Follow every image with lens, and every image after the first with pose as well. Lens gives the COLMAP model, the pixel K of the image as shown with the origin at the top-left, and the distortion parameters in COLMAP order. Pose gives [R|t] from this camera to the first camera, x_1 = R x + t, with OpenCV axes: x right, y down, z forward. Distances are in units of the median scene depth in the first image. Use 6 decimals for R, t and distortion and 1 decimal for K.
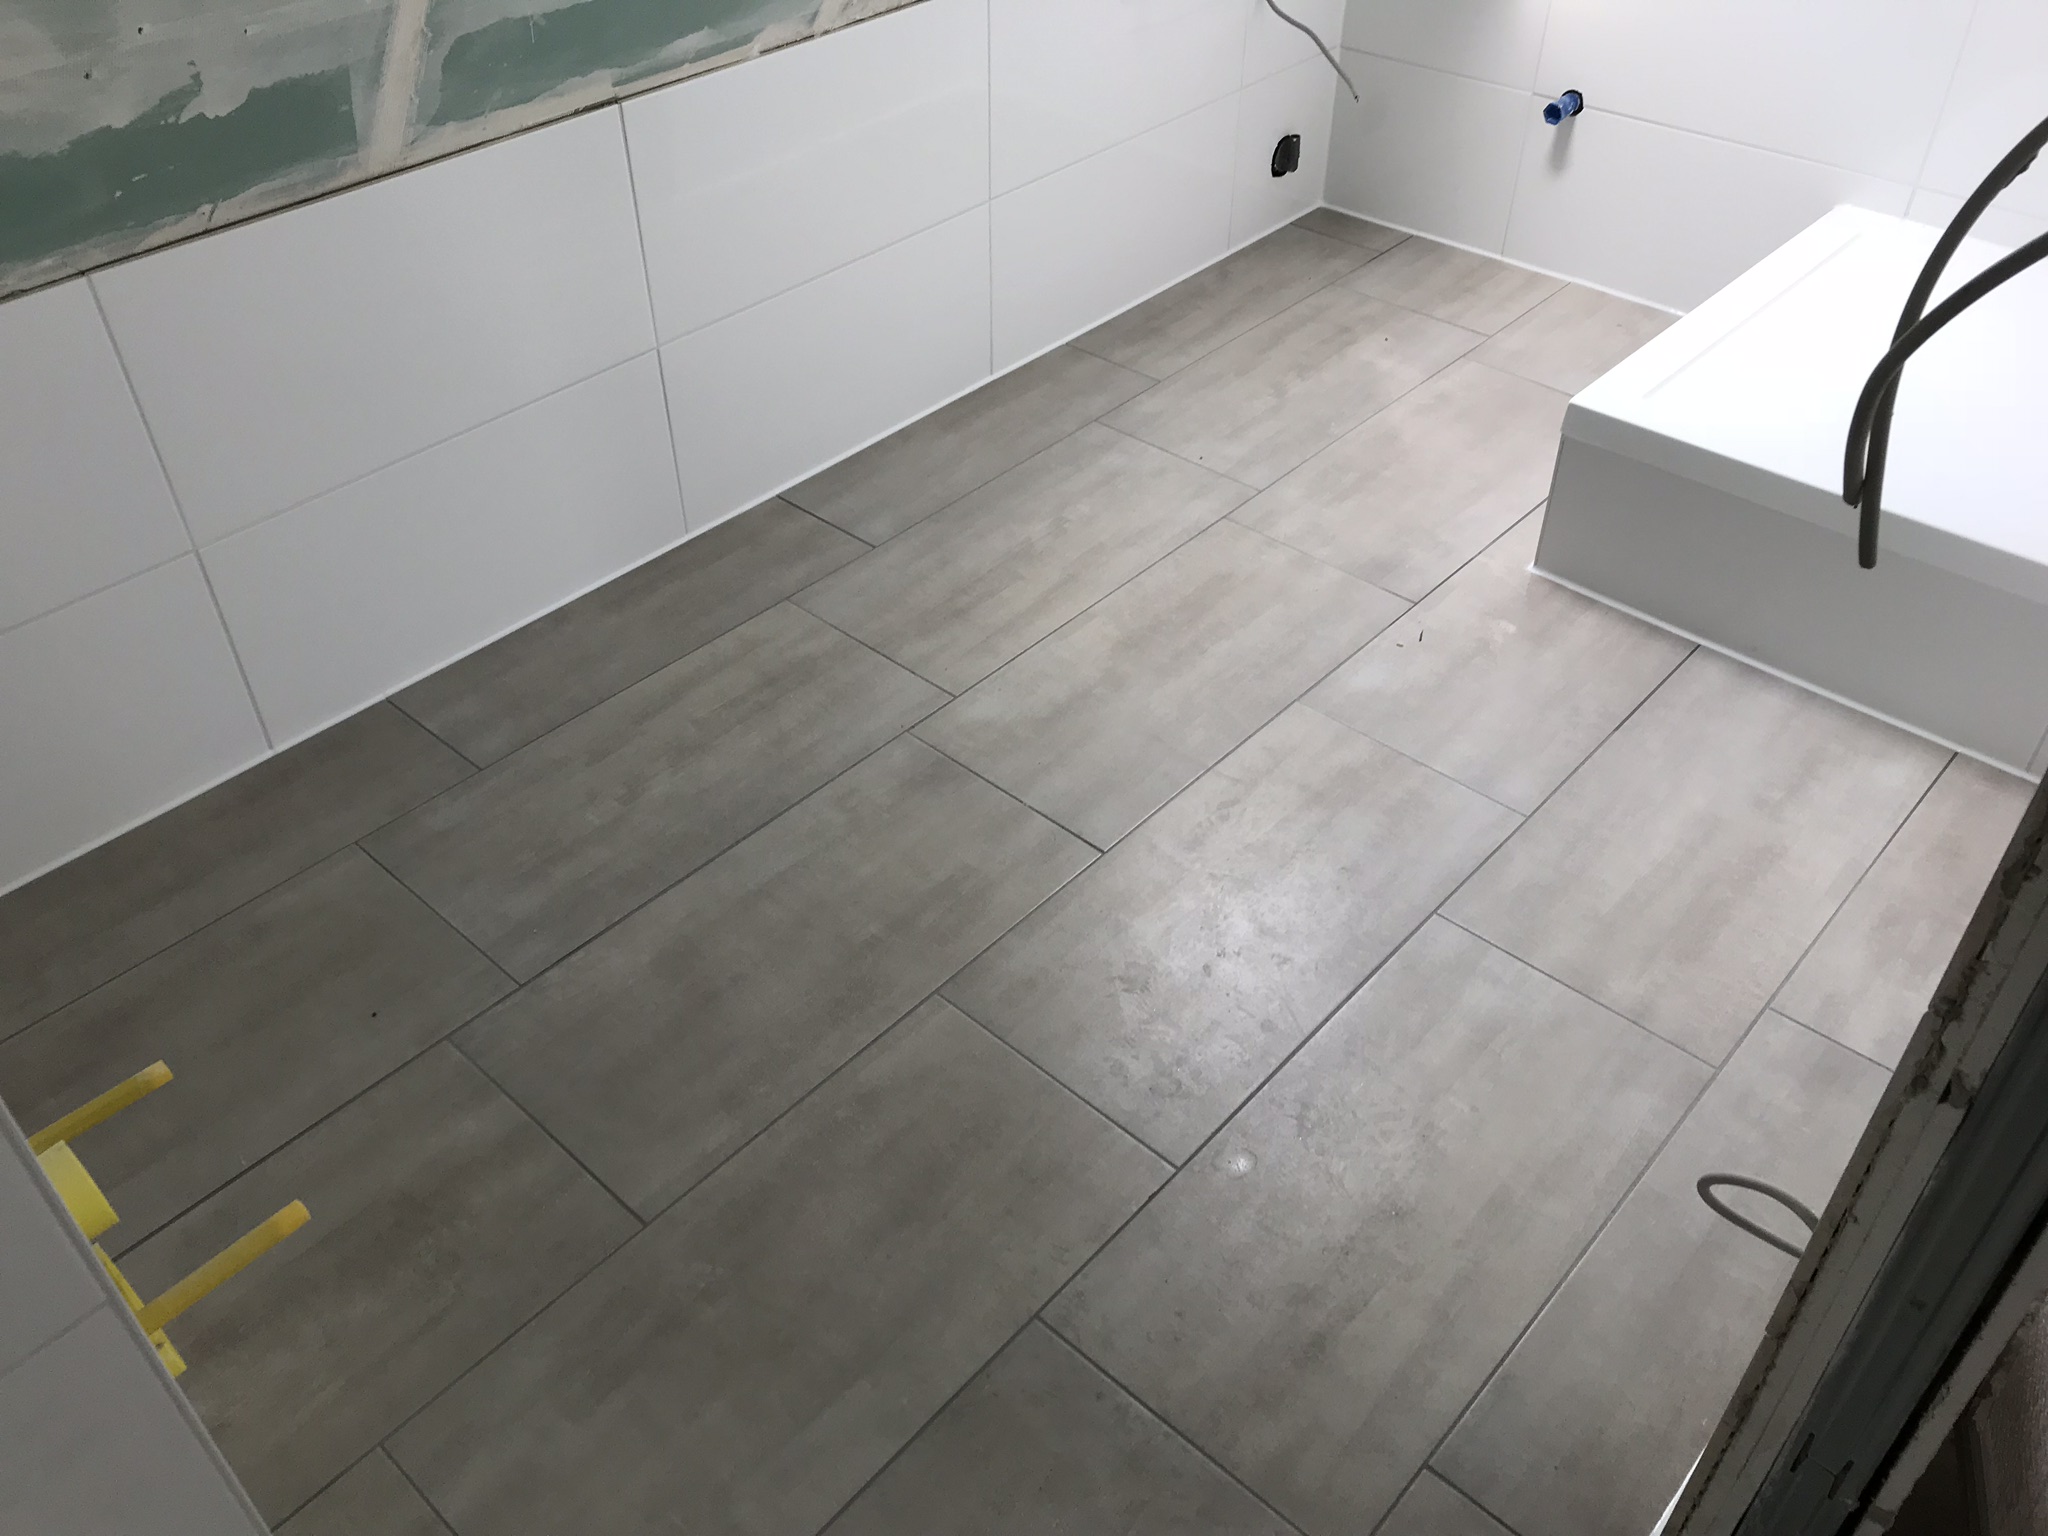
lens RADIAL K [[1682.7, 0, 1025.0], [0, 1682.7, 761.3], [0, 0, 1]] dist [0.028906, -0.004438]
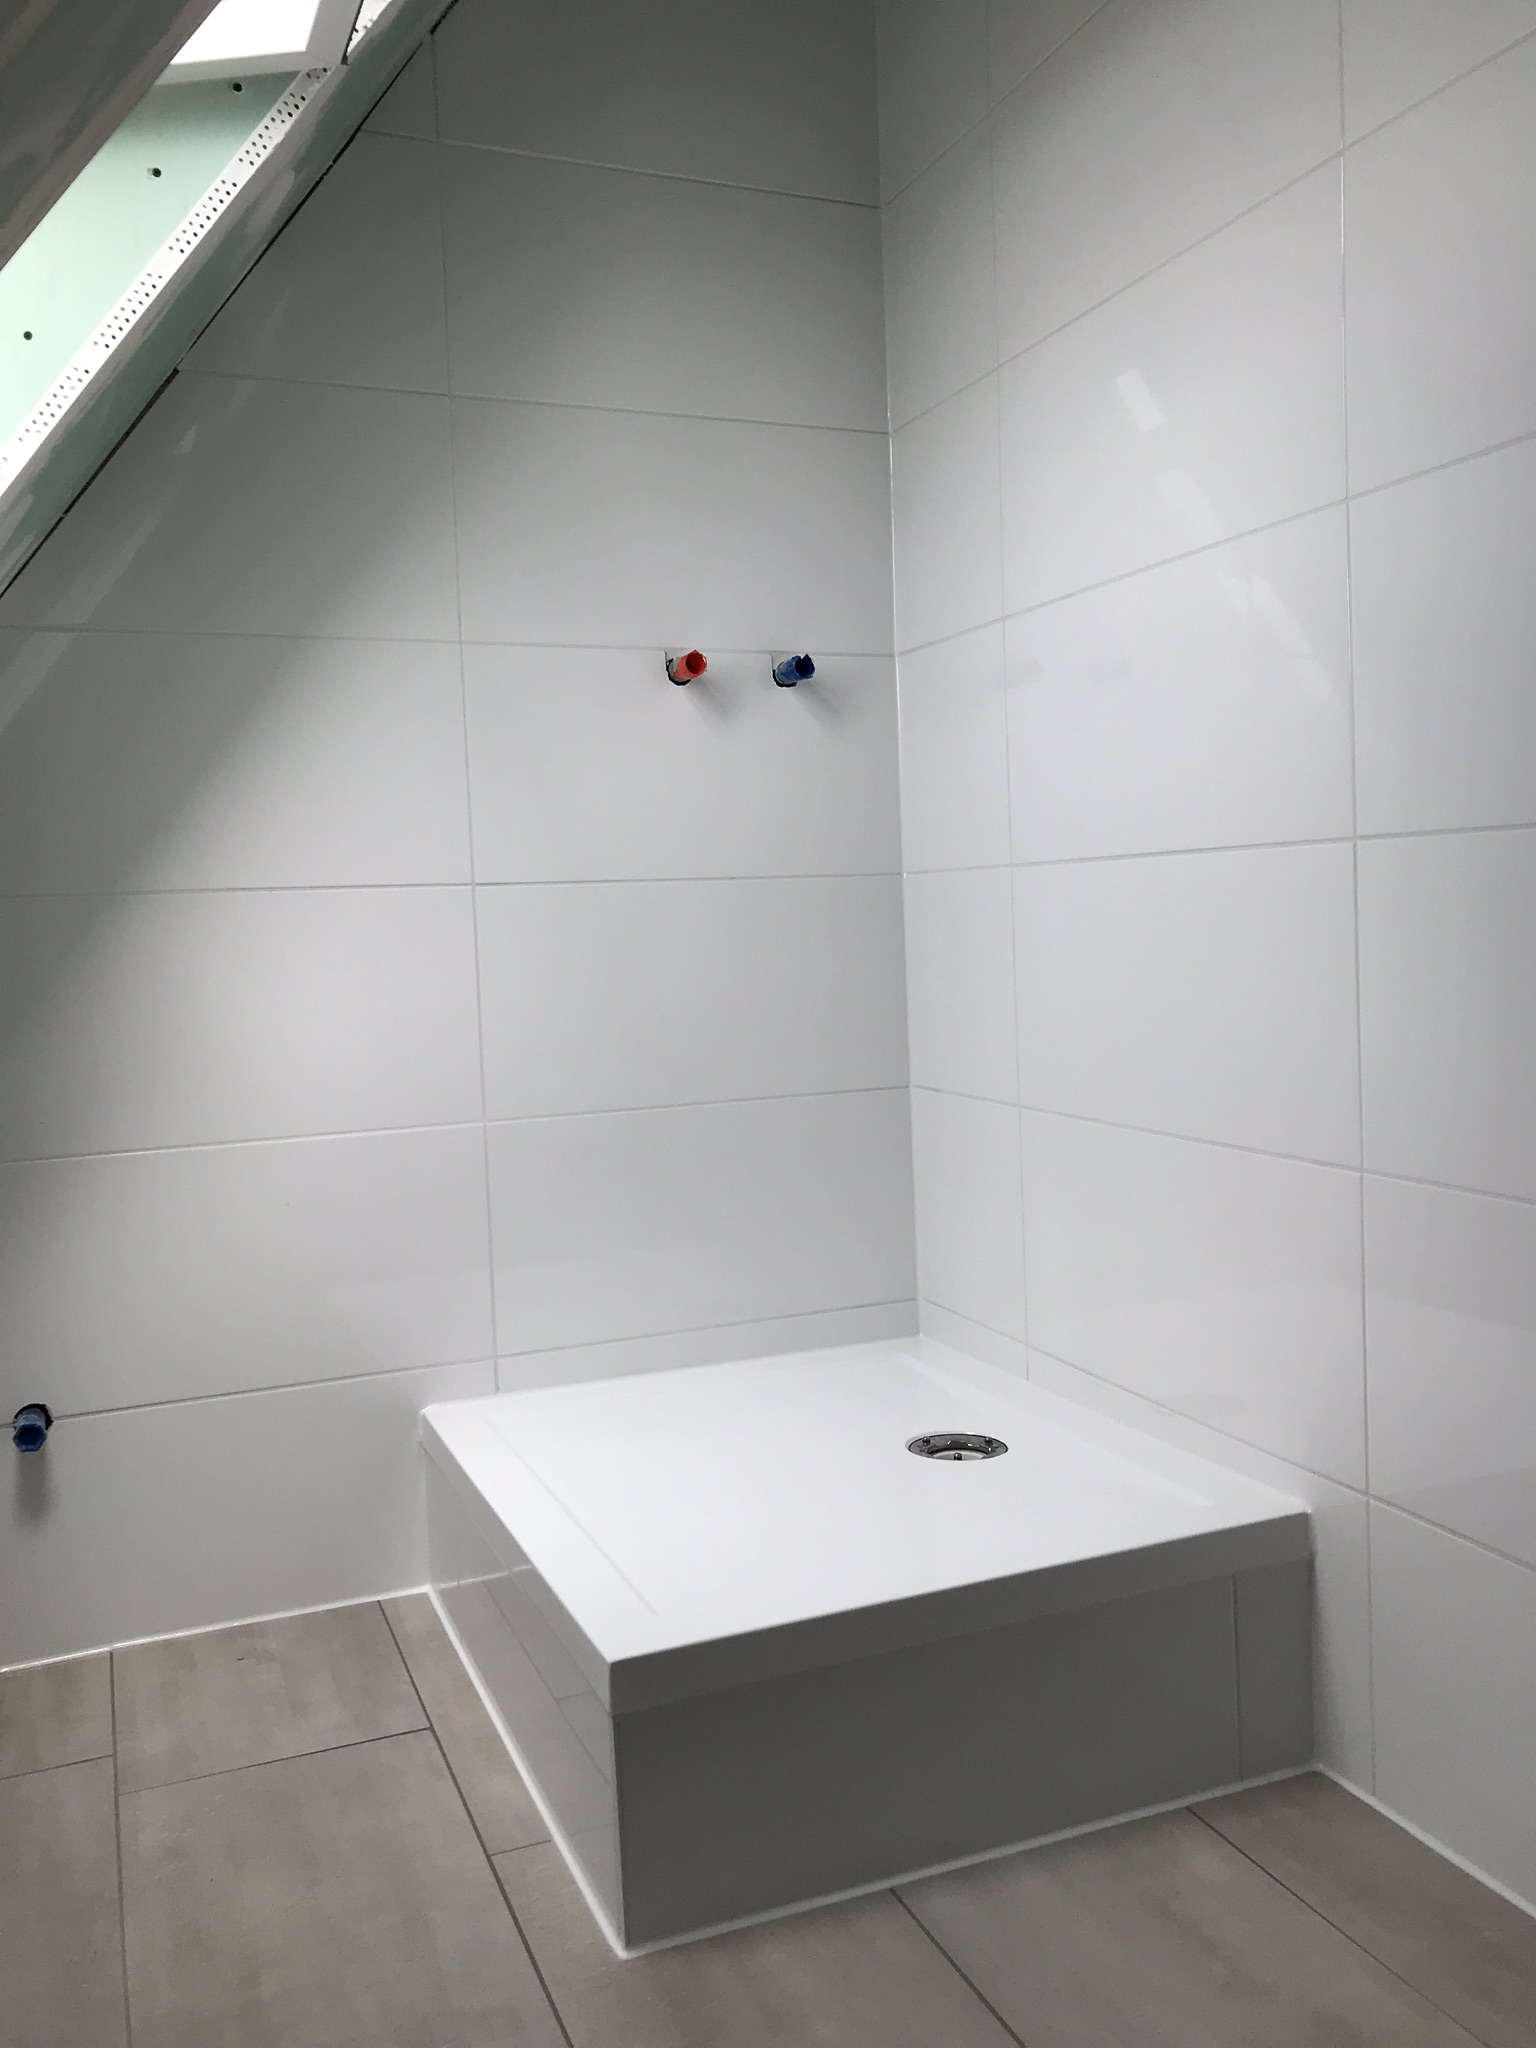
lens RADIAL K [[1682.7, 0, 769.2], [0, 1682.7, 1009.6], [0, 0, 1]] dist [0.028906, -0.004438]
pose [[0.434497, -0.059070, 0.898734, -0.210740], [0.611407, 0.752056, -0.246158, -0.185922], [-0.661358, 0.656447, 0.362882, 0.509121]]
